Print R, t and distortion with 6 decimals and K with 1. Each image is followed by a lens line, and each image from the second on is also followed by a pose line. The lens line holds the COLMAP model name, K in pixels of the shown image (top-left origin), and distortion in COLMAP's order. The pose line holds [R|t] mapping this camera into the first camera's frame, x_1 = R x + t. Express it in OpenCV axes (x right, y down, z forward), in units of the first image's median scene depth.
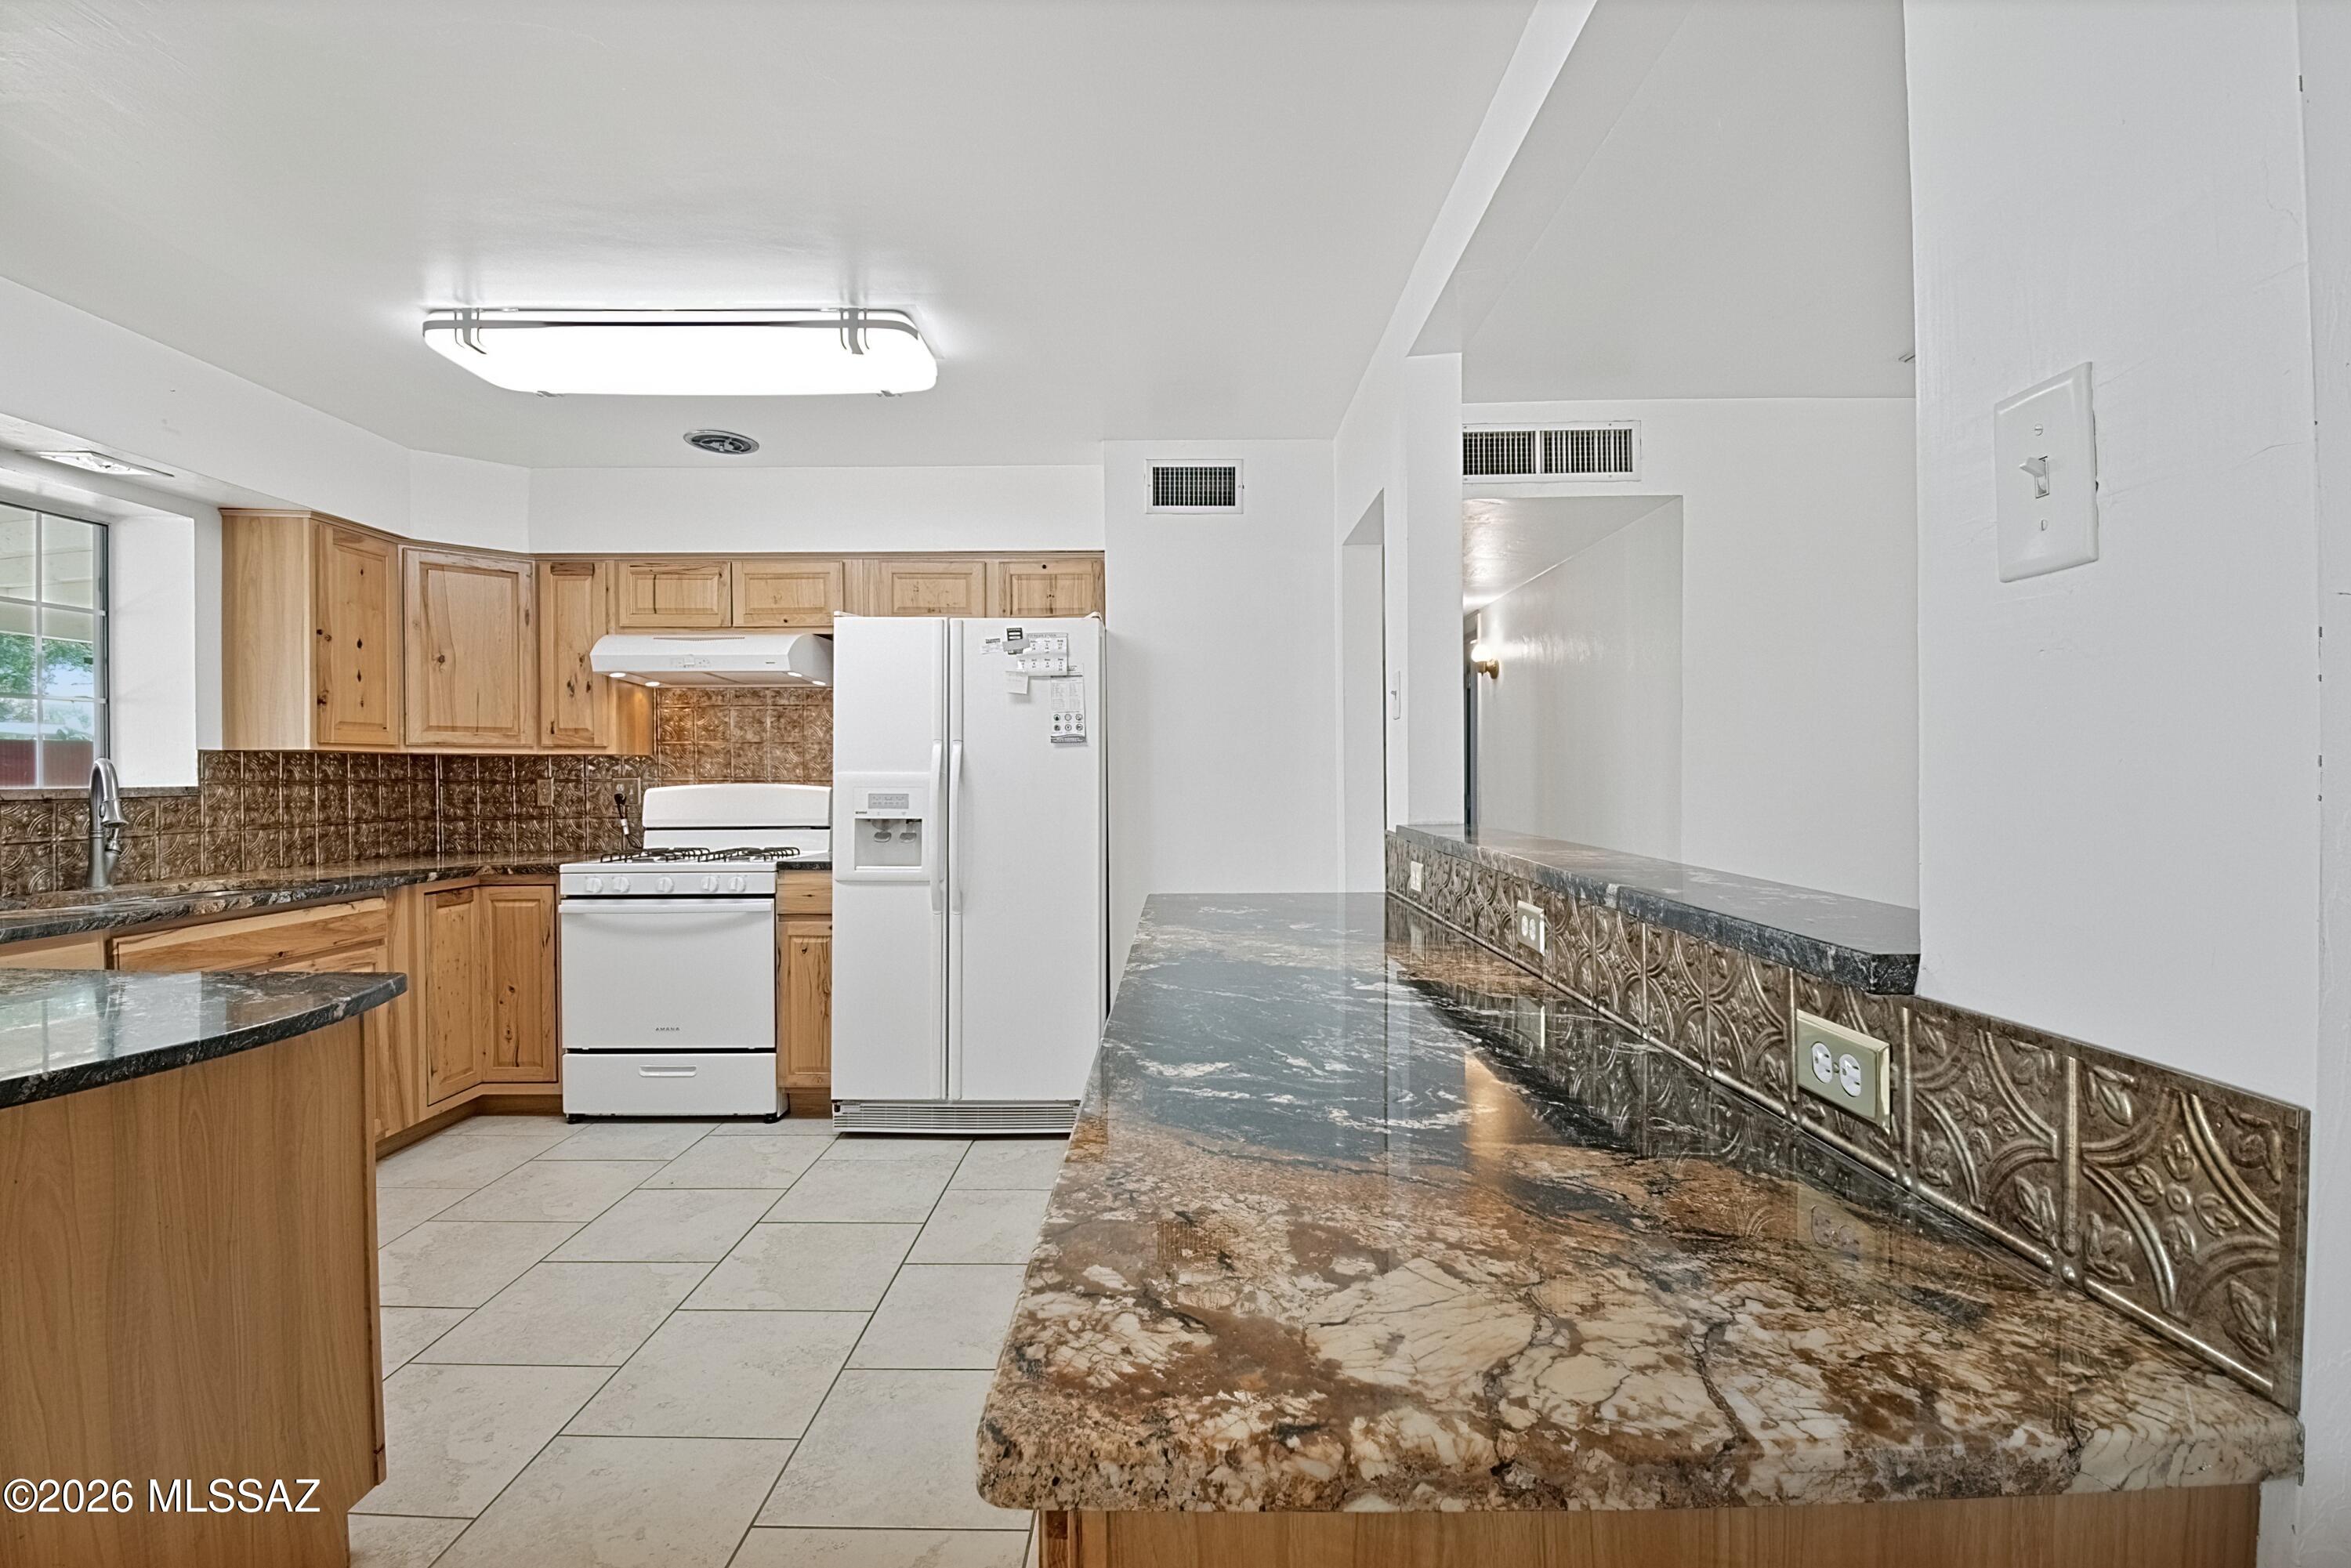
lens RADIAL K [[1044.1, 0, 1179.0], [0, 1044.1, 782.9], [0, 0, 1]] dist [0.011144, -0.019768]
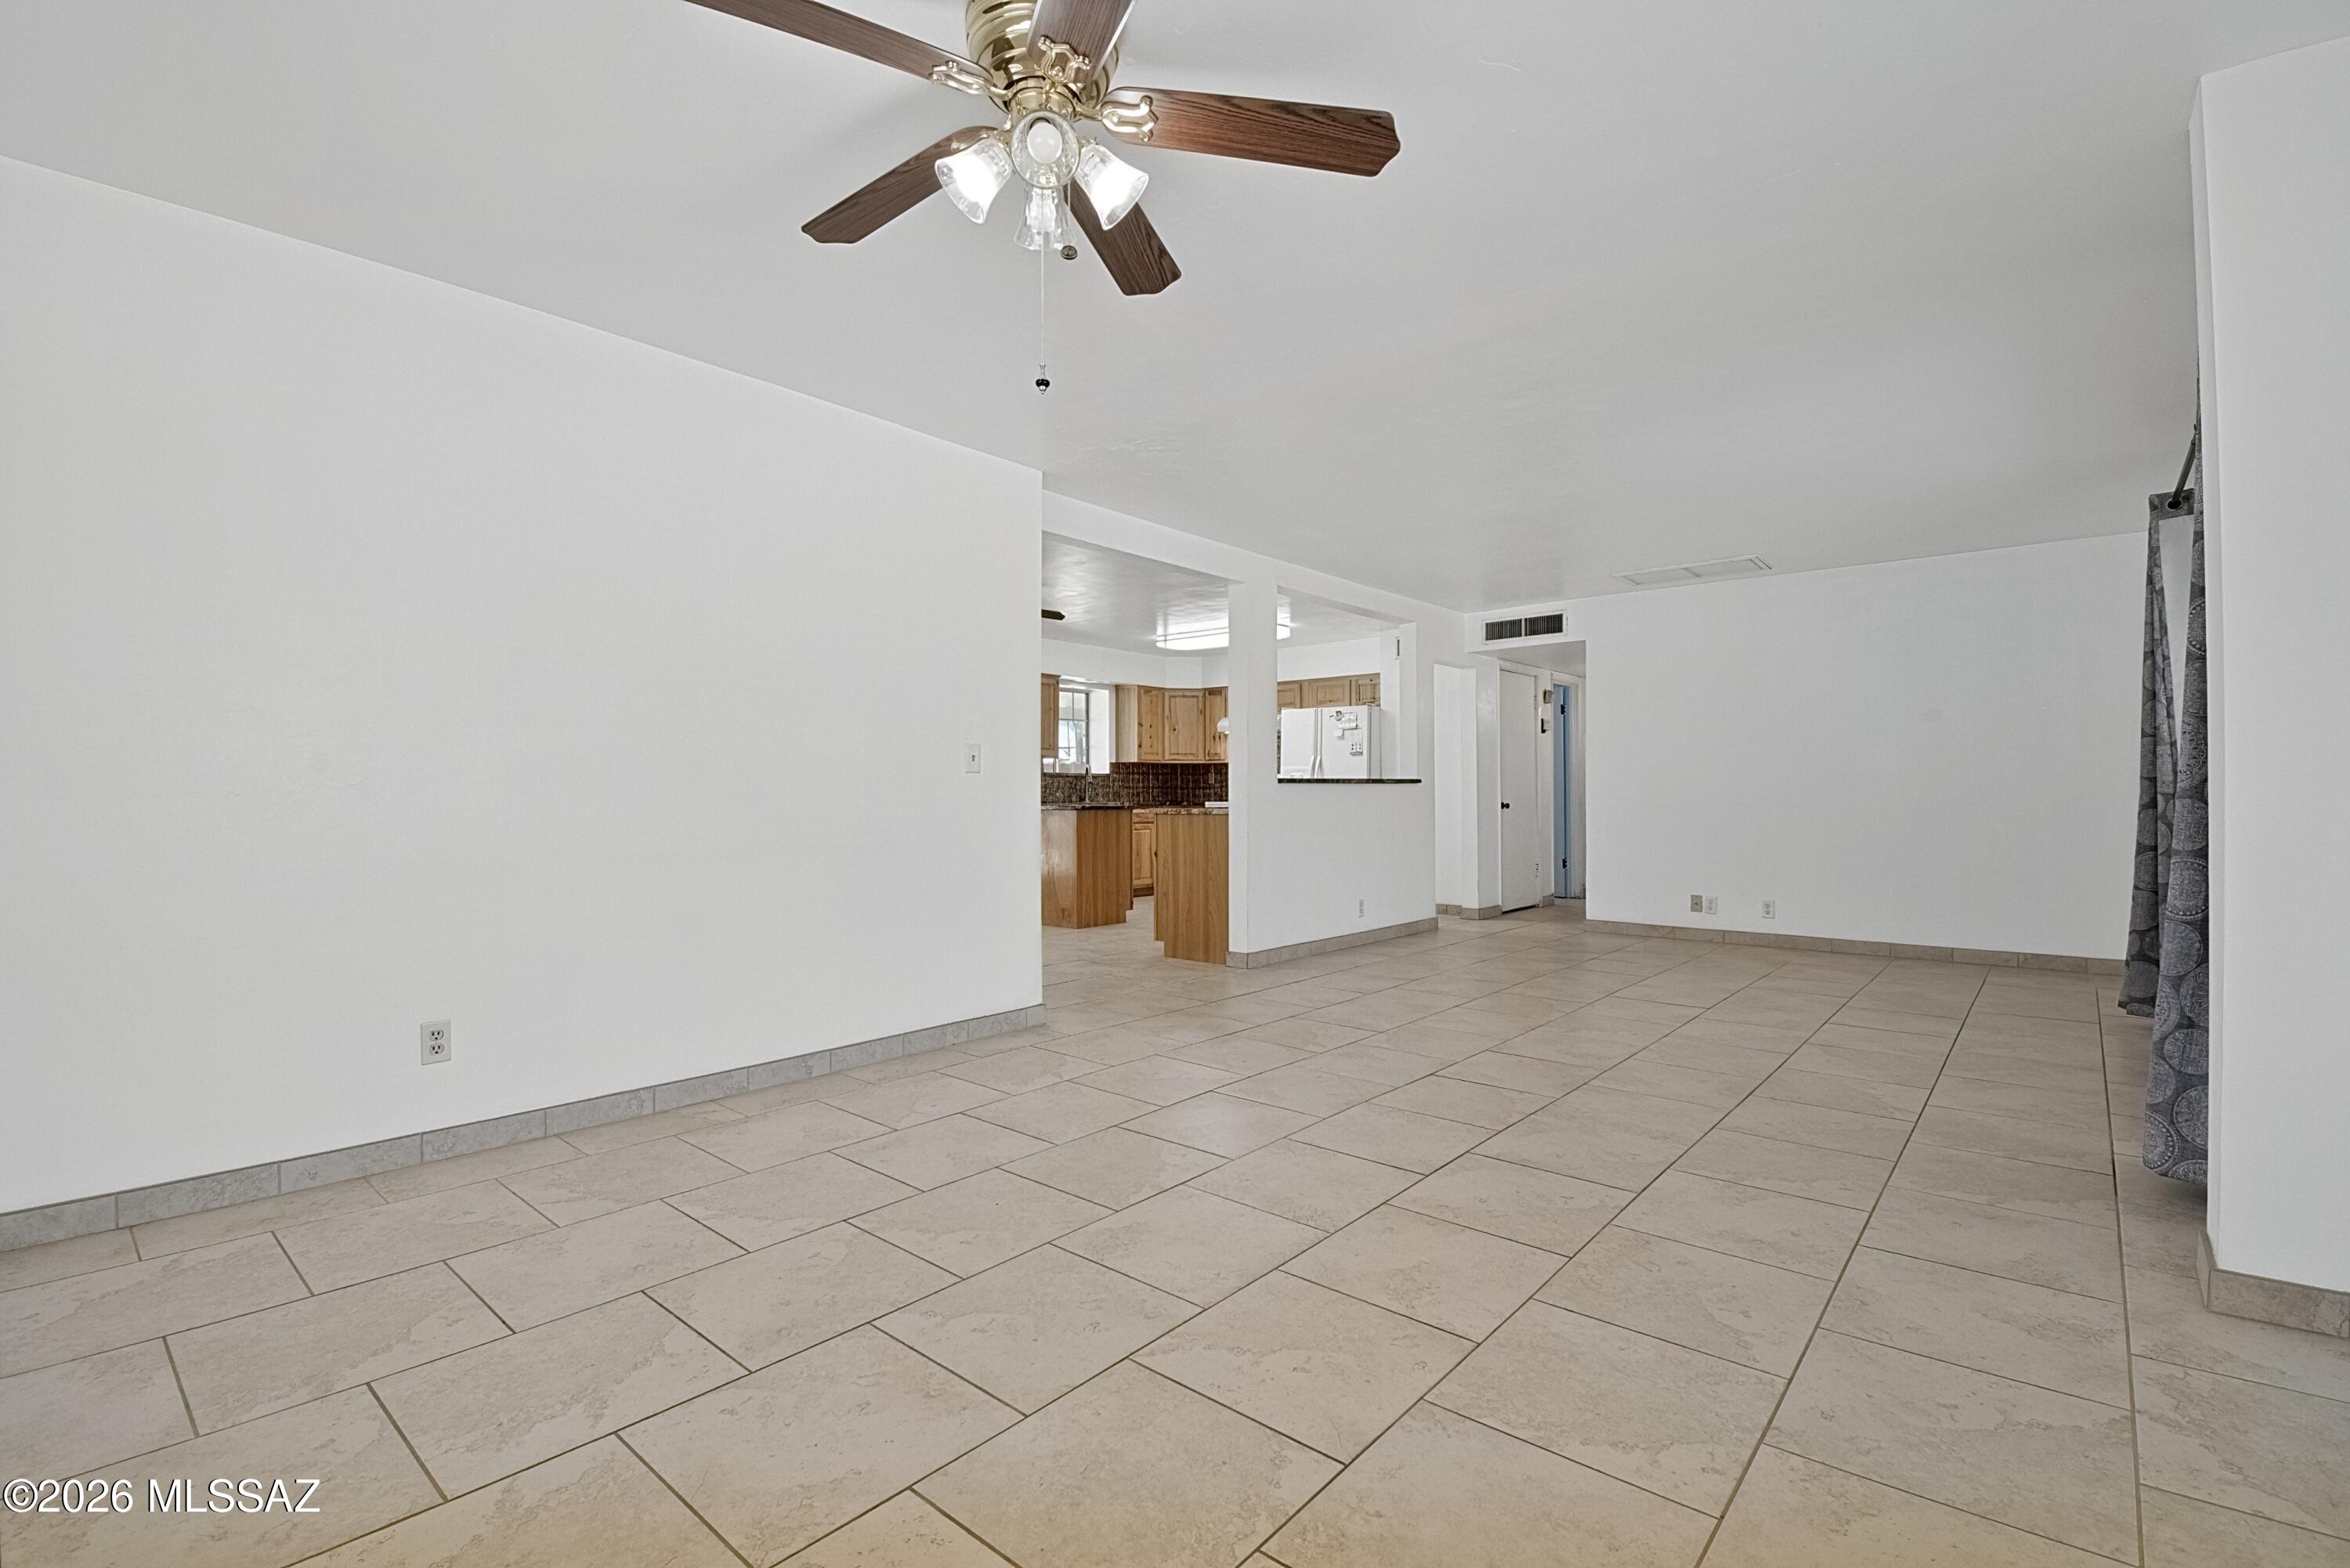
lens RADIAL K [[1043.7, 0, 1167.0], [0, 1043.7, 785.3], [0, 0, 1]] dist [0.011144, -0.019768]
pose [[0.757374, -0.001570, -0.652979, 1.174512], [-0.007573, 0.999909, -0.011188, 0.066982], [0.652937, 0.013419, 0.757293, -1.202833]]
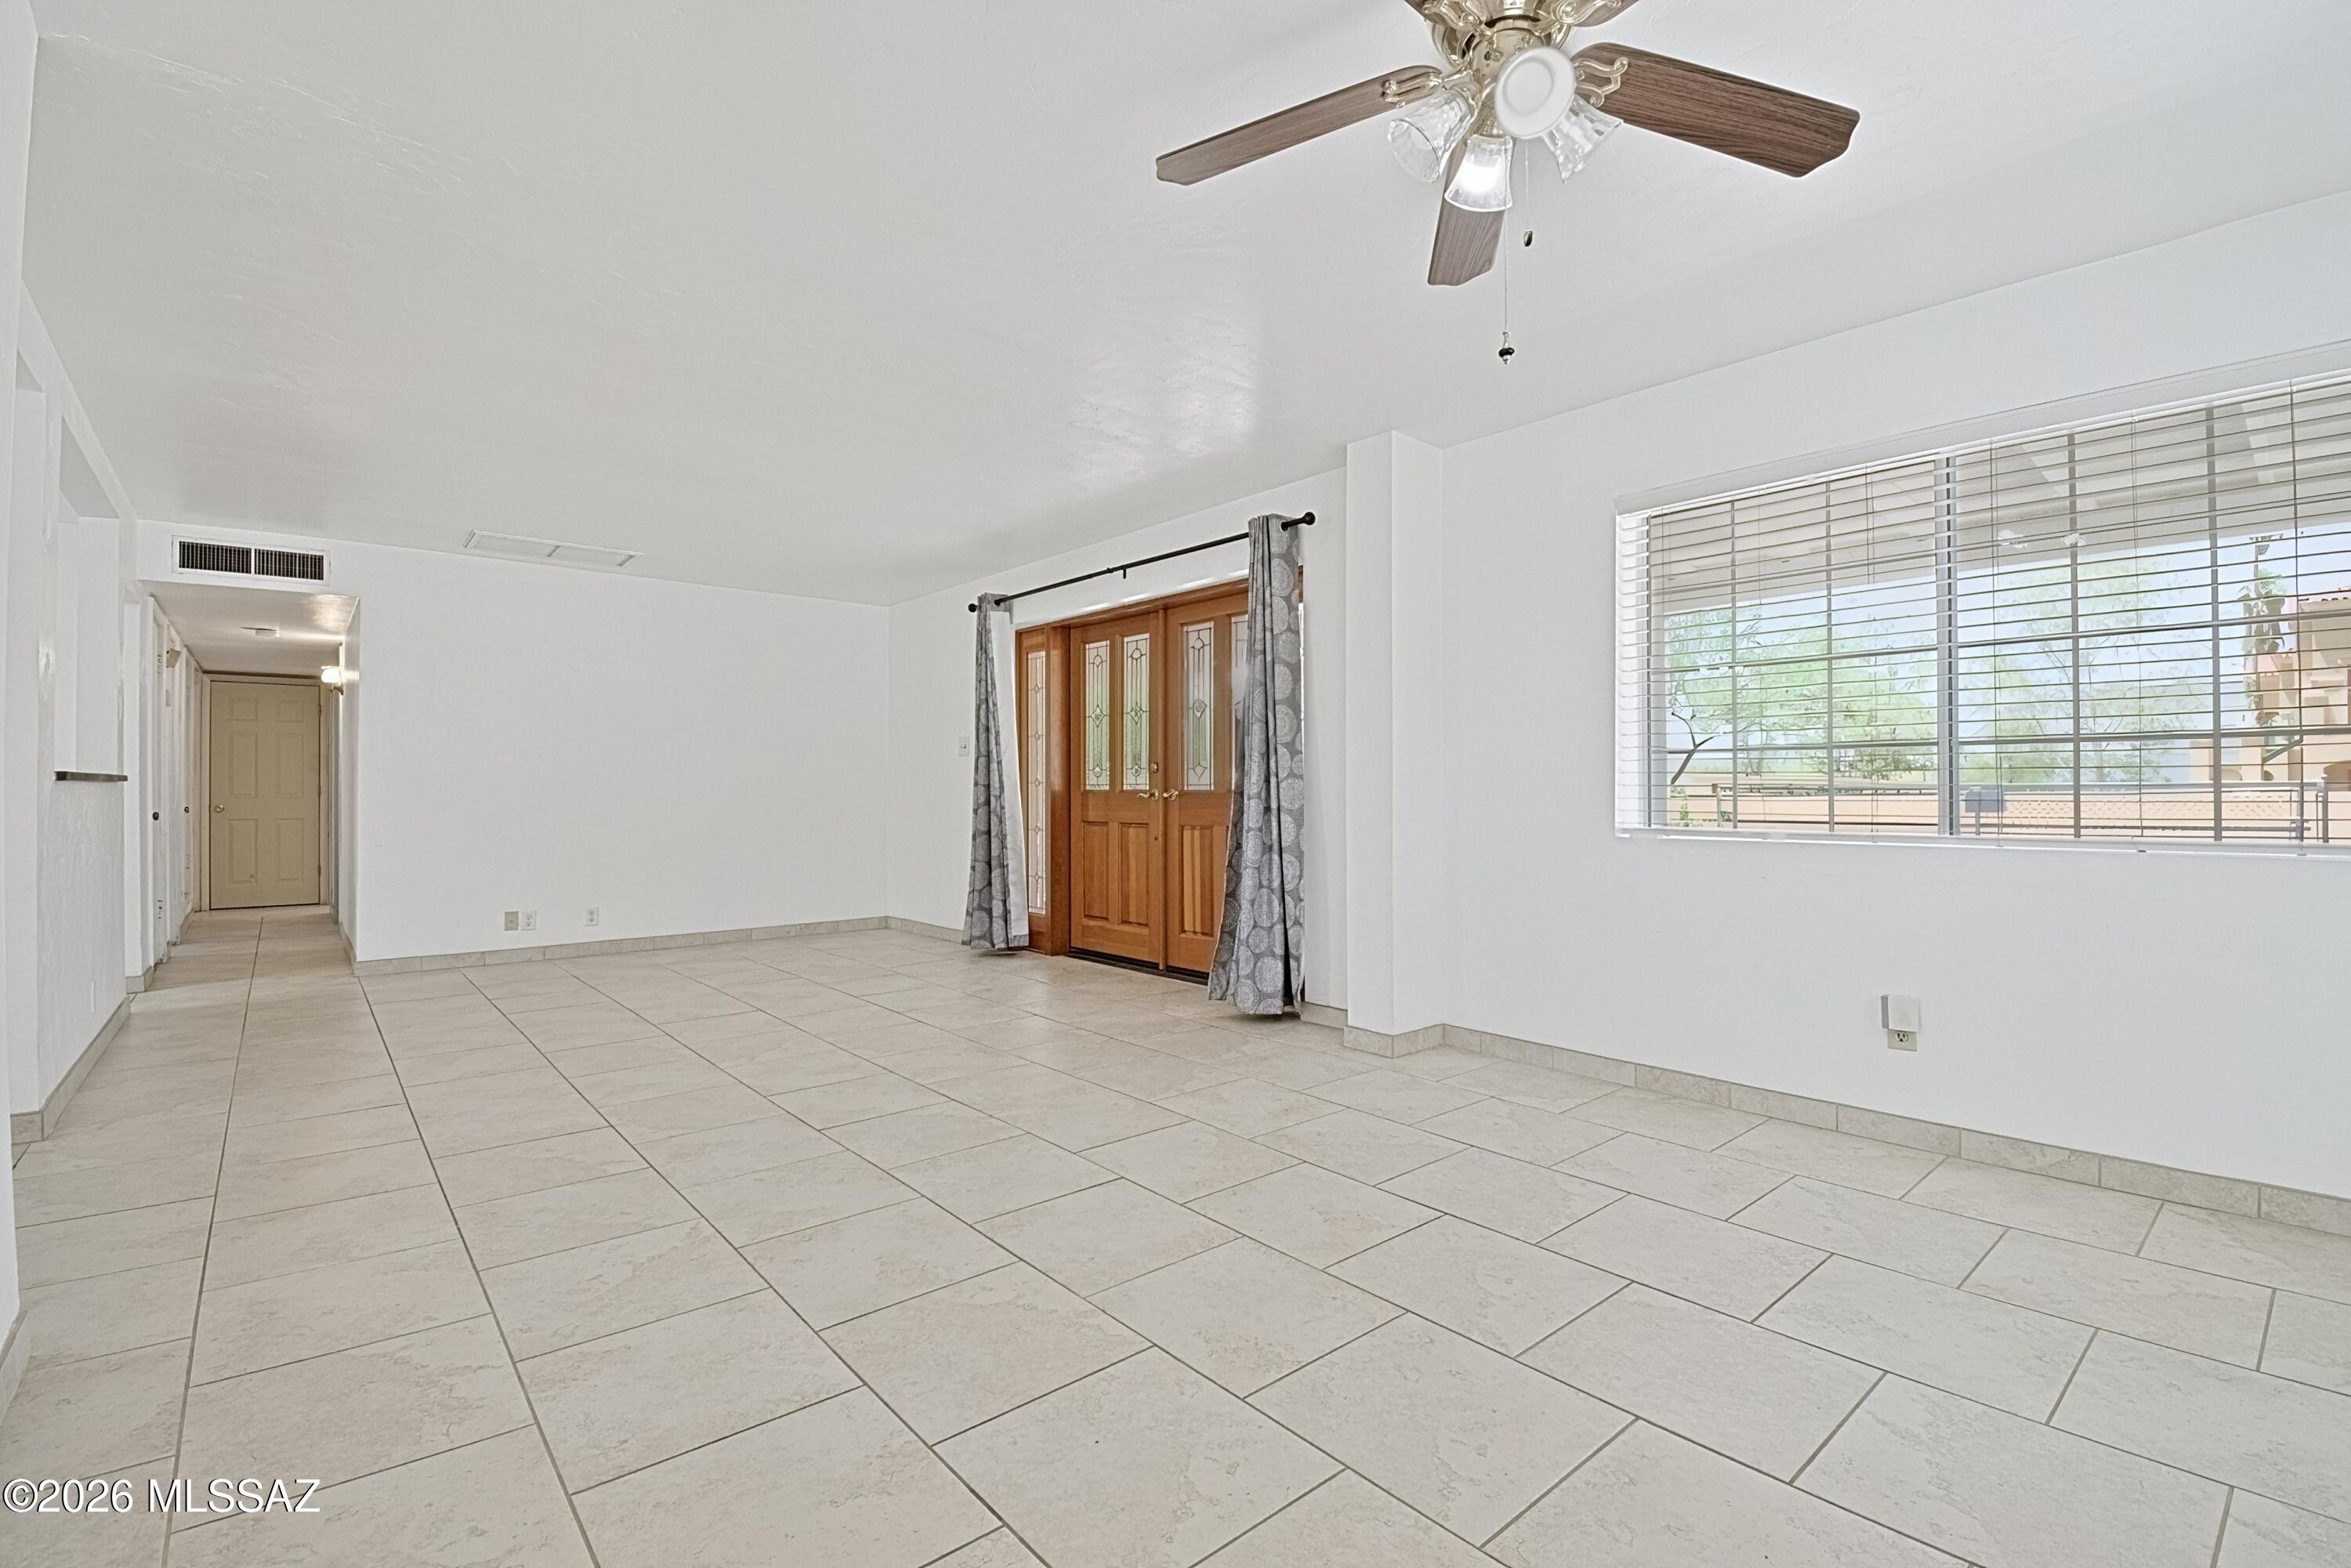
lens RADIAL K [[1044.1, 0, 1176.8], [0, 1044.1, 784.6], [0, 0, 1]] dist [0.011144, -0.019768]
pose [[0.754232, 0.006763, 0.656573, 0.340700], [0.004360, 0.999873, -0.015308, 0.064518], [-0.656593, 0.014409, 0.754107, -1.107658]]
